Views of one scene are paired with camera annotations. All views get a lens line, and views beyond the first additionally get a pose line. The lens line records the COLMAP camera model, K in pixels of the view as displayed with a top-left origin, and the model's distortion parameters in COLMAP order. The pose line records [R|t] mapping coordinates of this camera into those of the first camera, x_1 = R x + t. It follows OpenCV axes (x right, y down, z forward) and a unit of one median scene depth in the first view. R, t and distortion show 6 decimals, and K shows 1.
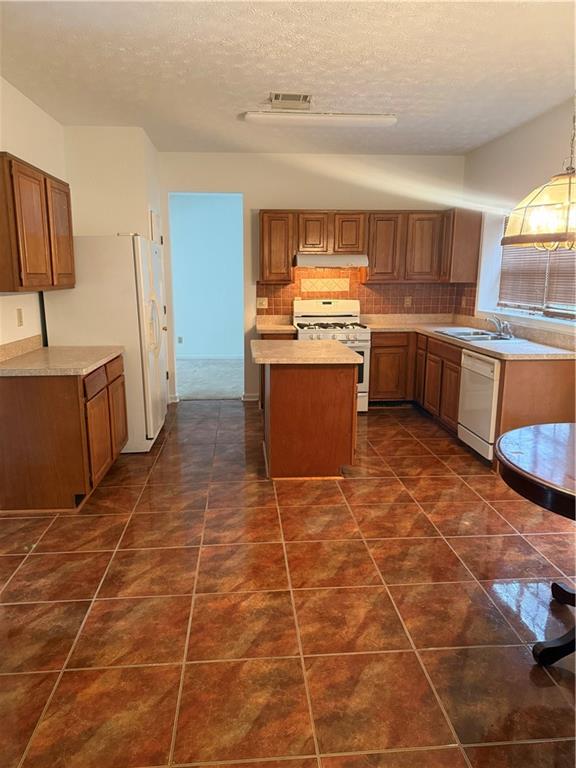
lens RADIAL K [[549.2, 0, 285.9], [0, 549.2, 386.1], [0, 0, 1]] dist [0.012921, -0.004934]
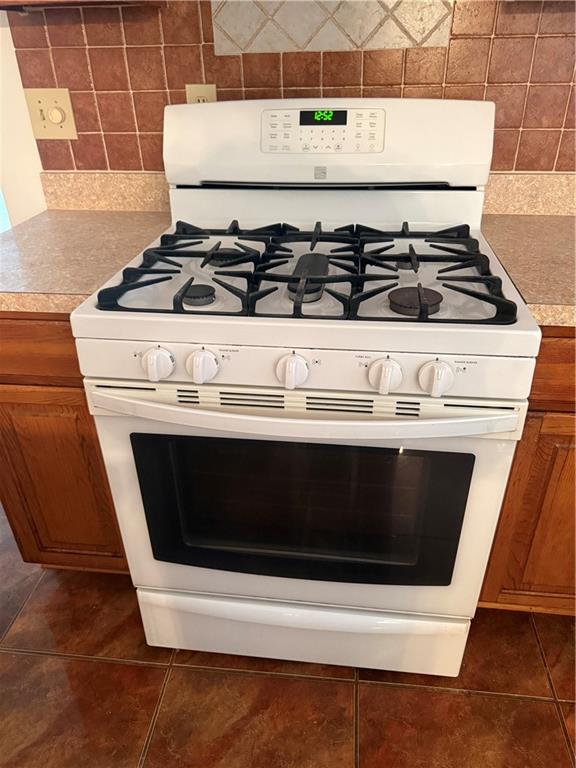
lens RADIAL K [[549.2, 0, 289.8], [0, 549.2, 382.0], [0, 0, 1]] dist [0.012921, -0.004934]
pose [[0.978259, 0.089140, -0.187252, 0.113925], [-0.022014, 0.942445, 0.333636, -0.132913], [0.206215, -0.322260, 0.923918, 0.820039]]
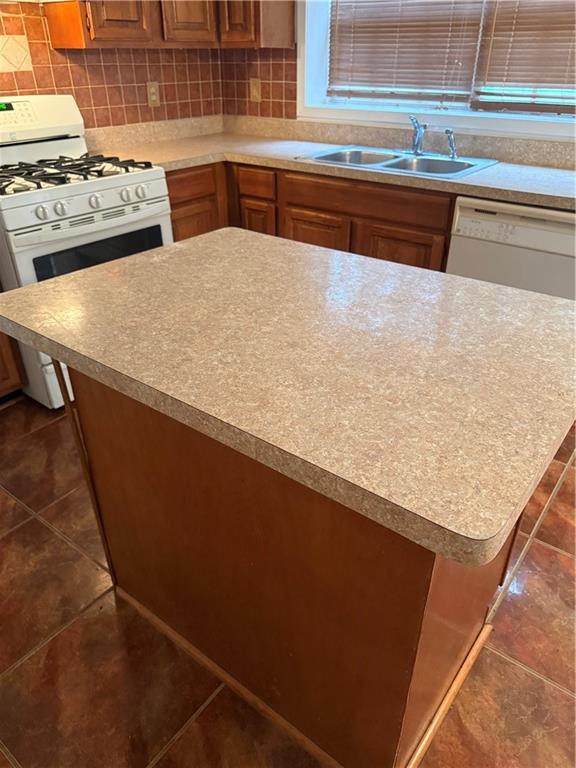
lens RADIAL K [[549.2, 0, 290.8], [0, 549.2, 380.8], [0, 0, 1]] dist [0.012921, -0.004934]
pose [[0.678834, -0.373458, 0.632229, -0.111246], [0.145469, 0.912337, 0.382726, -0.098498], [-0.719739, -0.167837, 0.673652, 0.585352]]
